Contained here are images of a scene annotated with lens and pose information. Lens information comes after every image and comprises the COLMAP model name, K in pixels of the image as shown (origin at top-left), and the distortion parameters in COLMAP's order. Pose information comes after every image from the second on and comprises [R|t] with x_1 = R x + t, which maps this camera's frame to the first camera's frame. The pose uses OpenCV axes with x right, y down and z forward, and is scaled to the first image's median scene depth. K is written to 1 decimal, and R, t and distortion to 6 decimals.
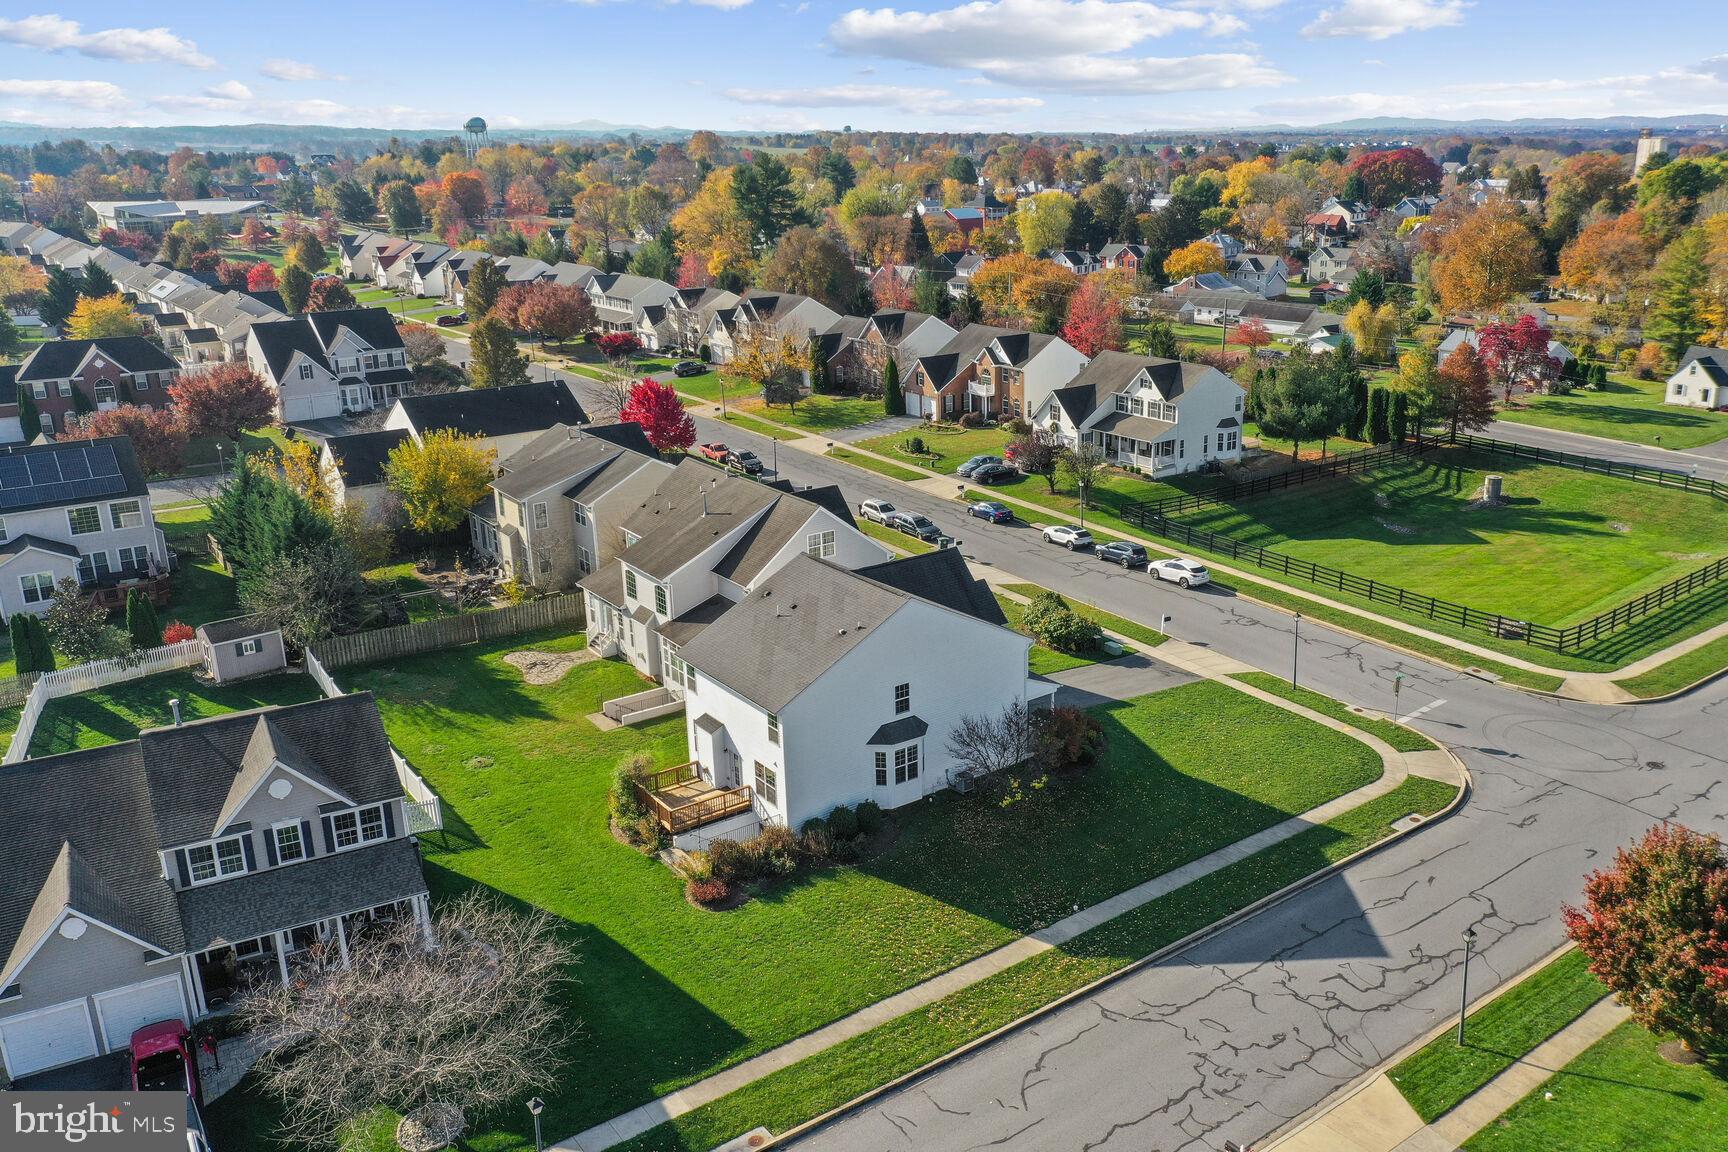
lens RADIAL K [[1377.5, 0, 920.8], [0, 1377.5, 577.7], [0, 0, 1]] dist [-0.008792, -0.004108]
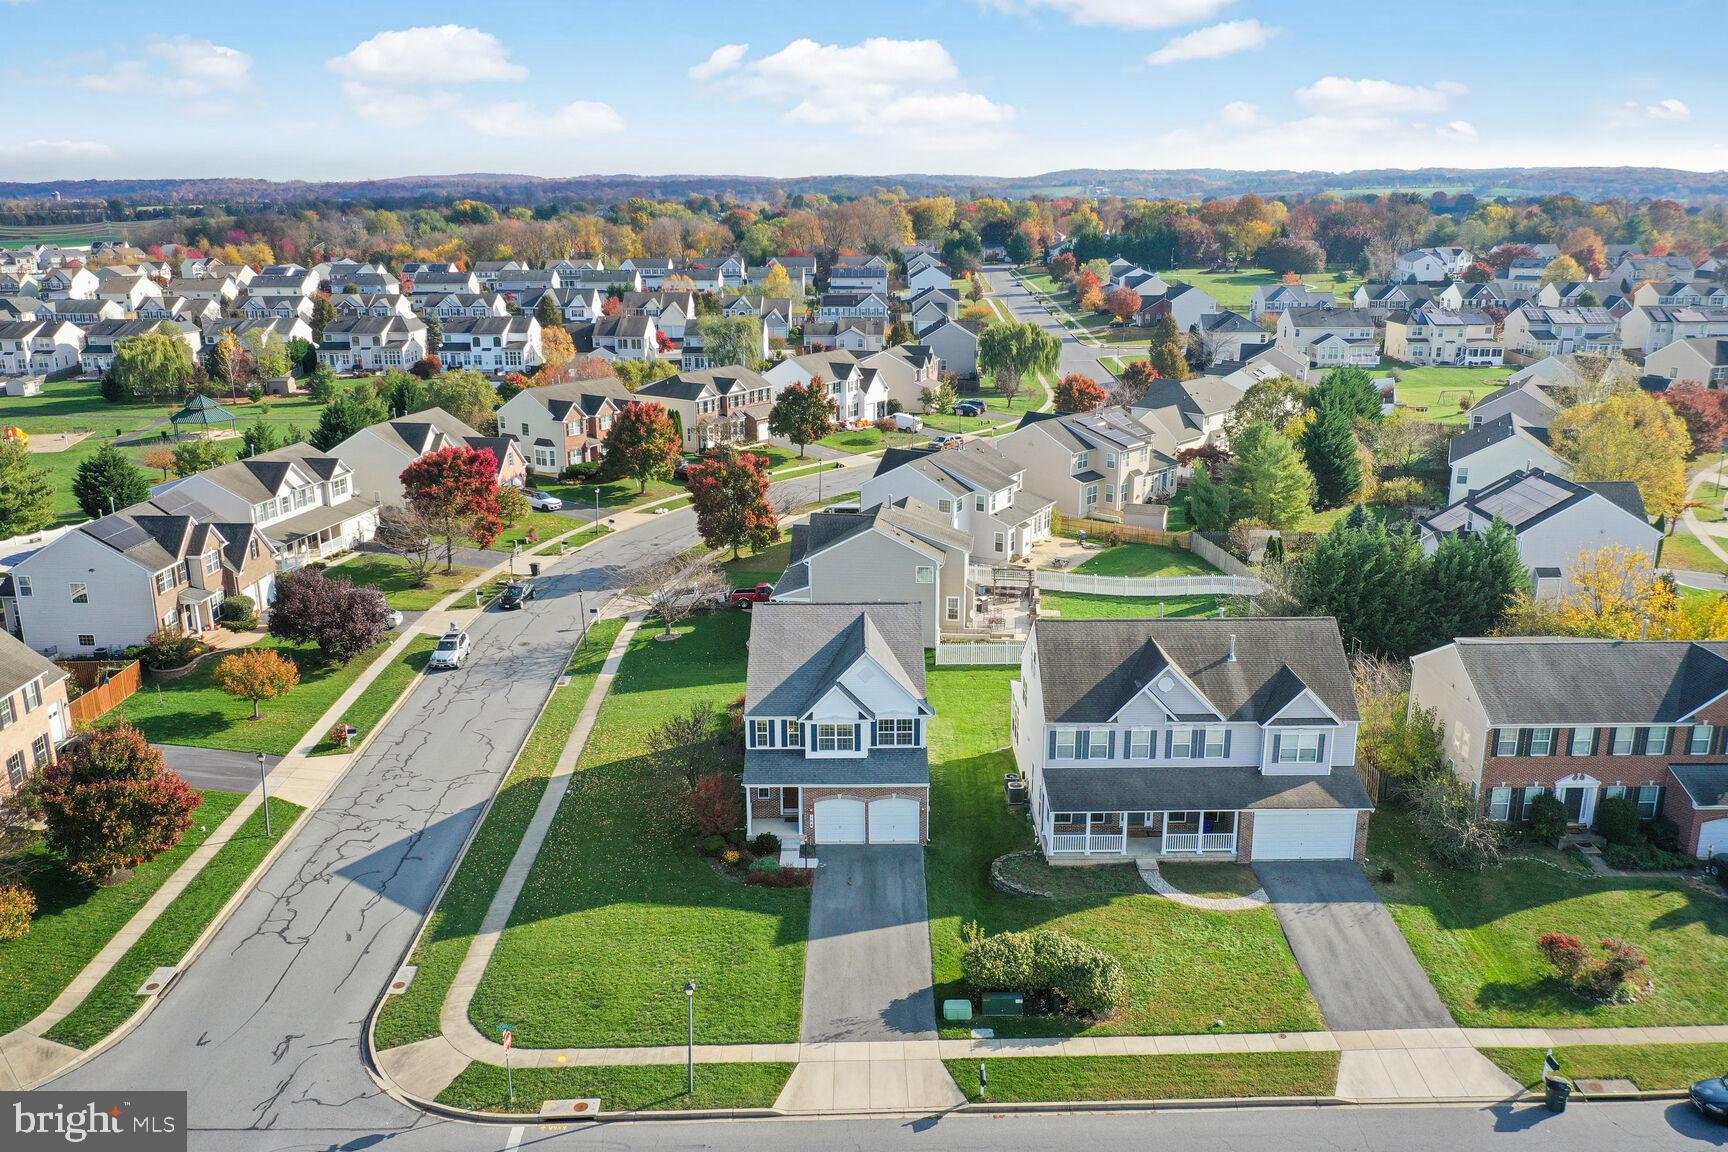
lens RADIAL K [[1358.0, 0, 864.0], [0, 1358.0, 576.0], [0, 0, 1]] dist [-0.009442, -0.000939]
pose [[-0.592769, 0.224220, -0.773531, 0.651411], [-0.241694, 0.866667, 0.436431, -0.418824], [0.768250, 0.445661, -0.459541, 1.231301]]
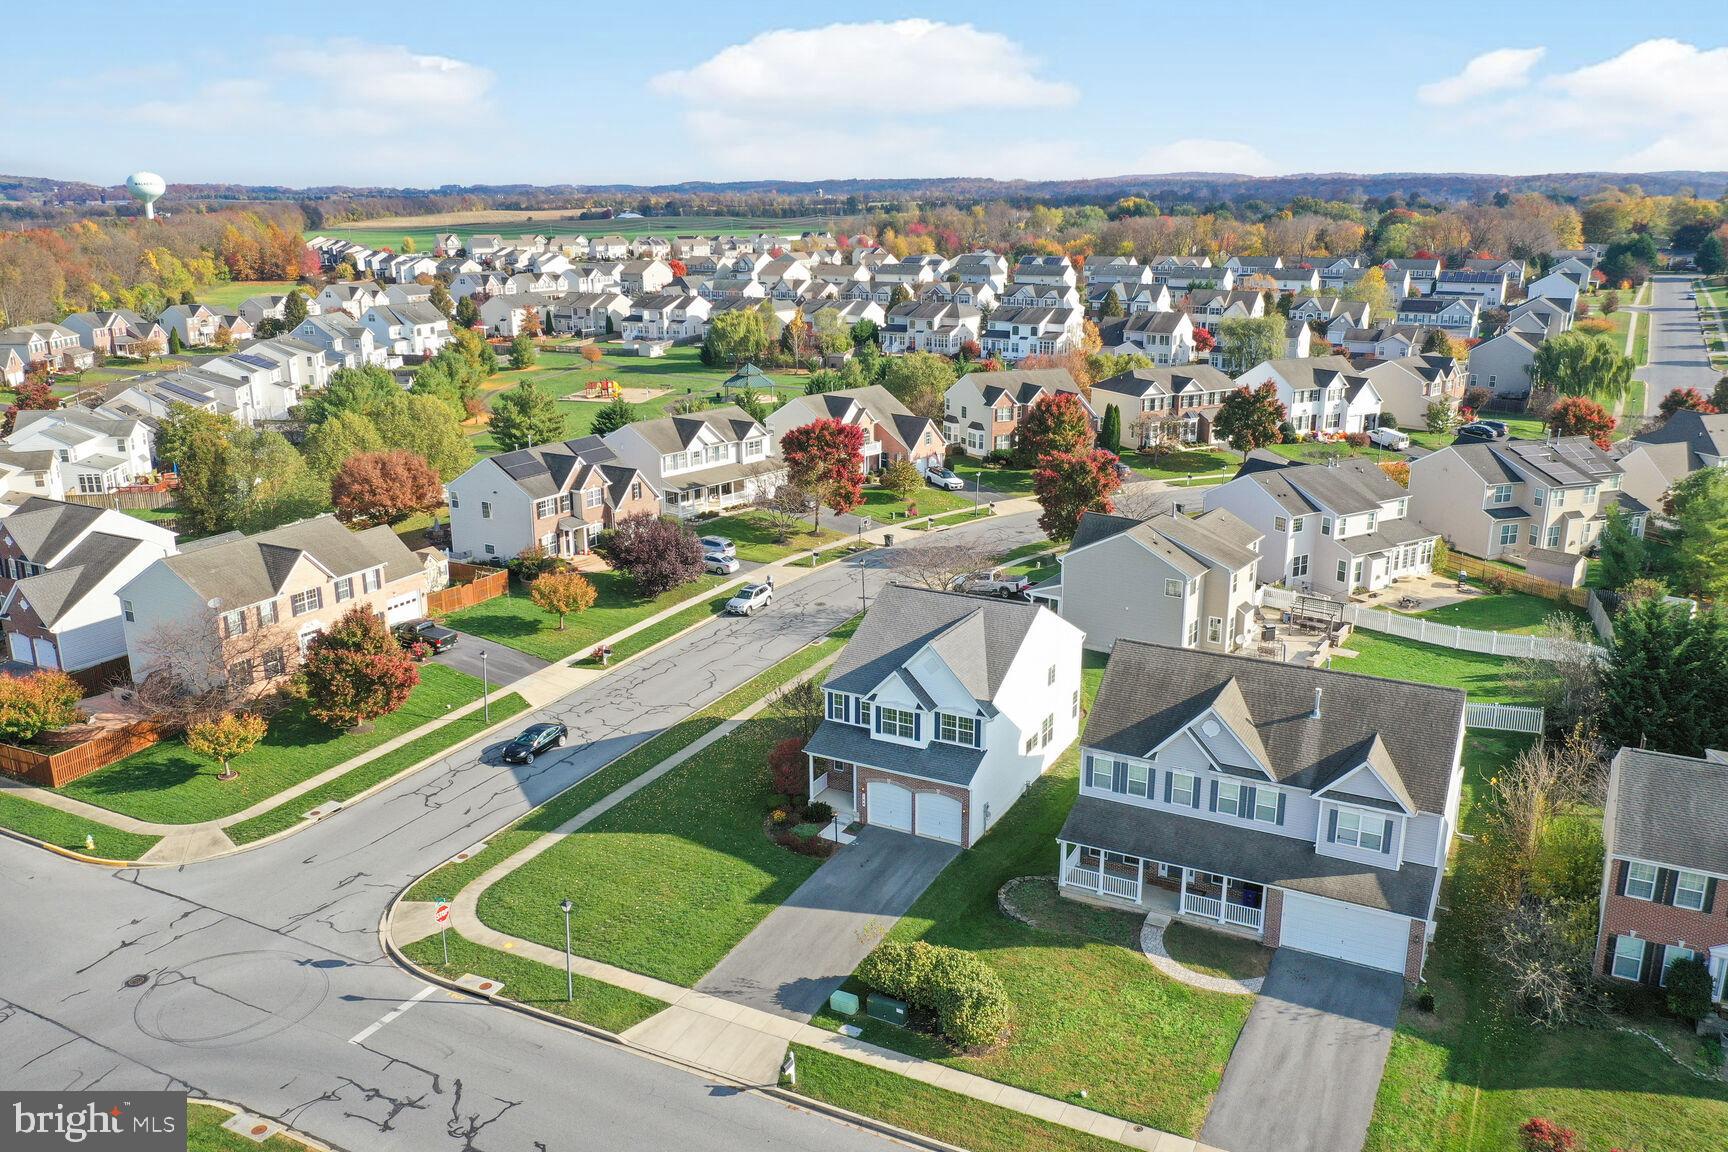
lens RADIAL K [[1346.7, 0, 869.3], [0, 1346.7, 571.1], [0, 0, 1]] dist [-0.009233, -0.000640]
pose [[-0.903542, 0.121763, -0.410836, 0.384167], [-0.125396, 0.841669, 0.525233, -0.477972], [0.409742, 0.526087, -0.745214, 1.442003]]
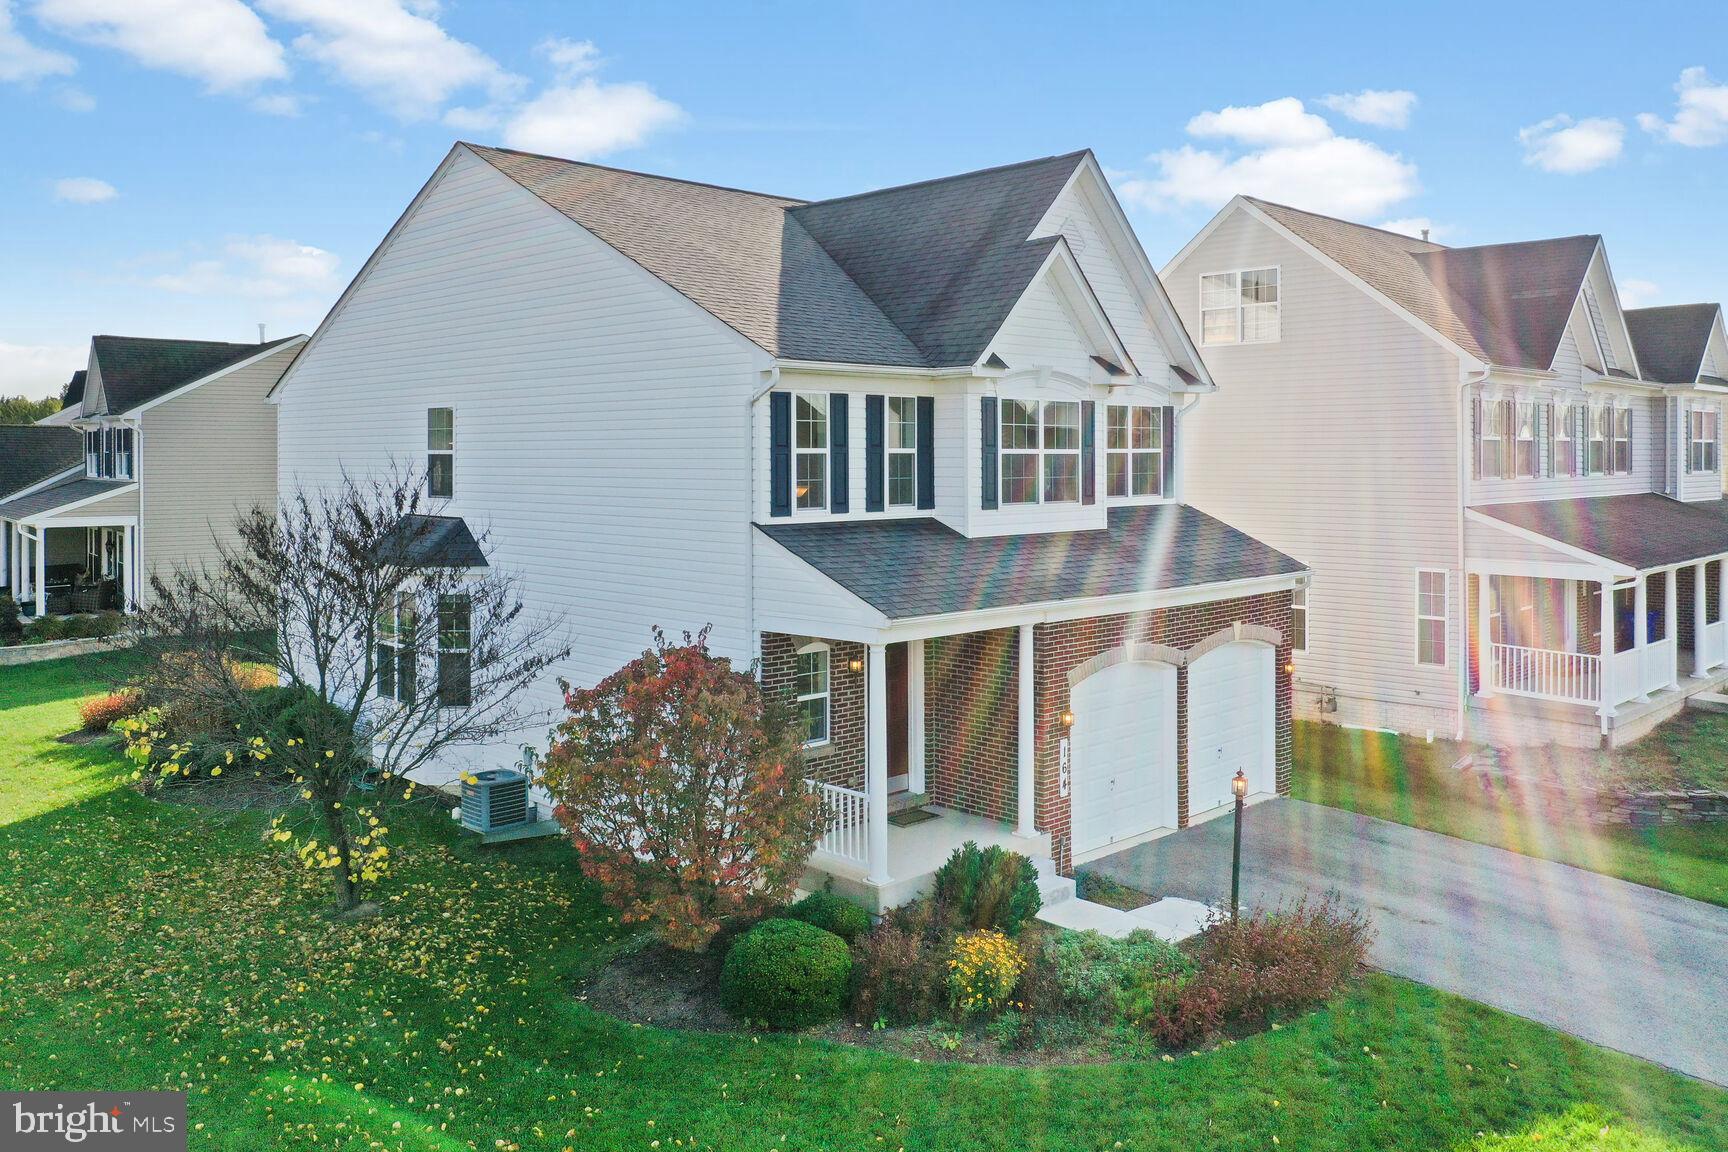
lens RADIAL K [[1380.1, 0, 869.8], [0, 1380.1, 478.6], [0, 0, 1]] dist [0.000134, 0.000507]
pose [[0.133433, 0.018373, -0.990887, 0.264379], [-0.299332, 0.953881, -0.022622, 0.053923], [0.944773, 0.299623, 0.132779, 0.821799]]
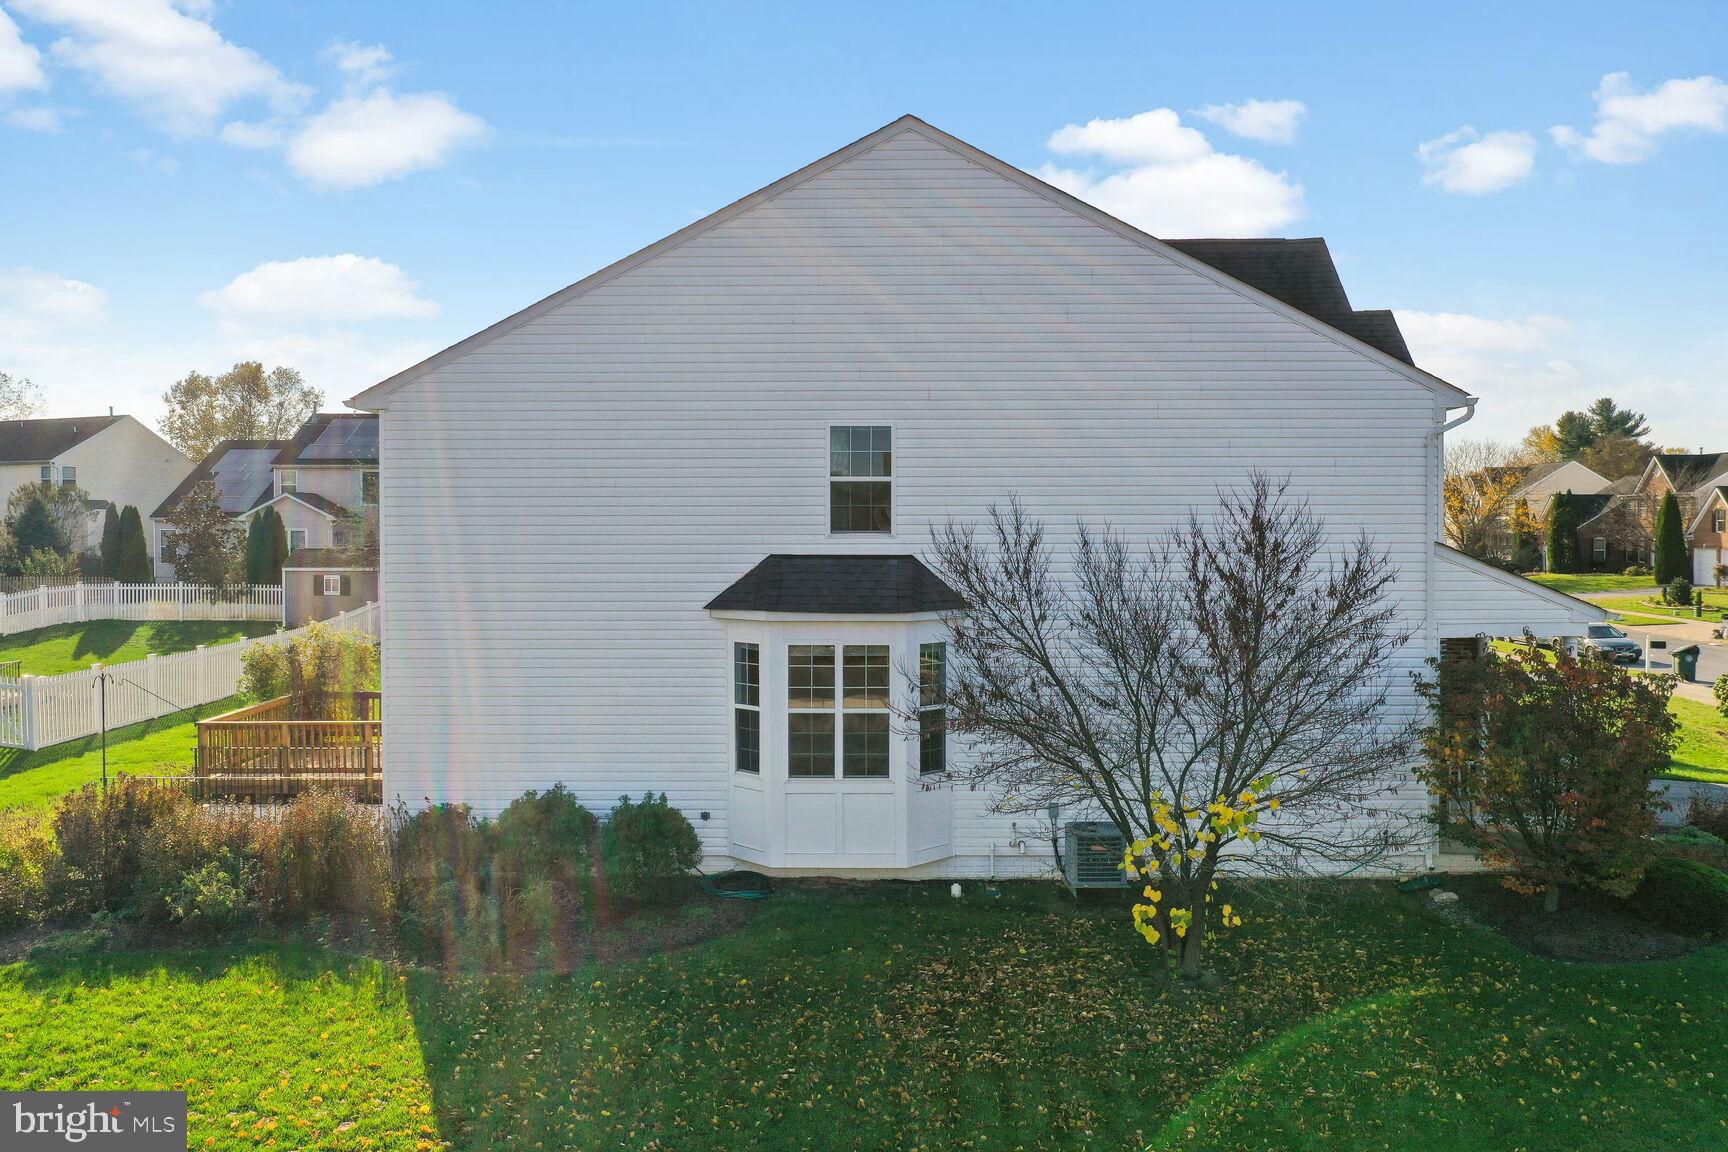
lens RADIAL K [[1359.1, 0, 864.0], [0, 1359.1, 576.0], [0, 0, 1]] dist [-0.001933, -0.002341]
pose [[0.789392, 0.022112, -0.613491, 0.126219], [-0.186783, 0.960622, -0.205714, 0.128907], [0.584784, 0.276978, 0.762437, 0.614412]]
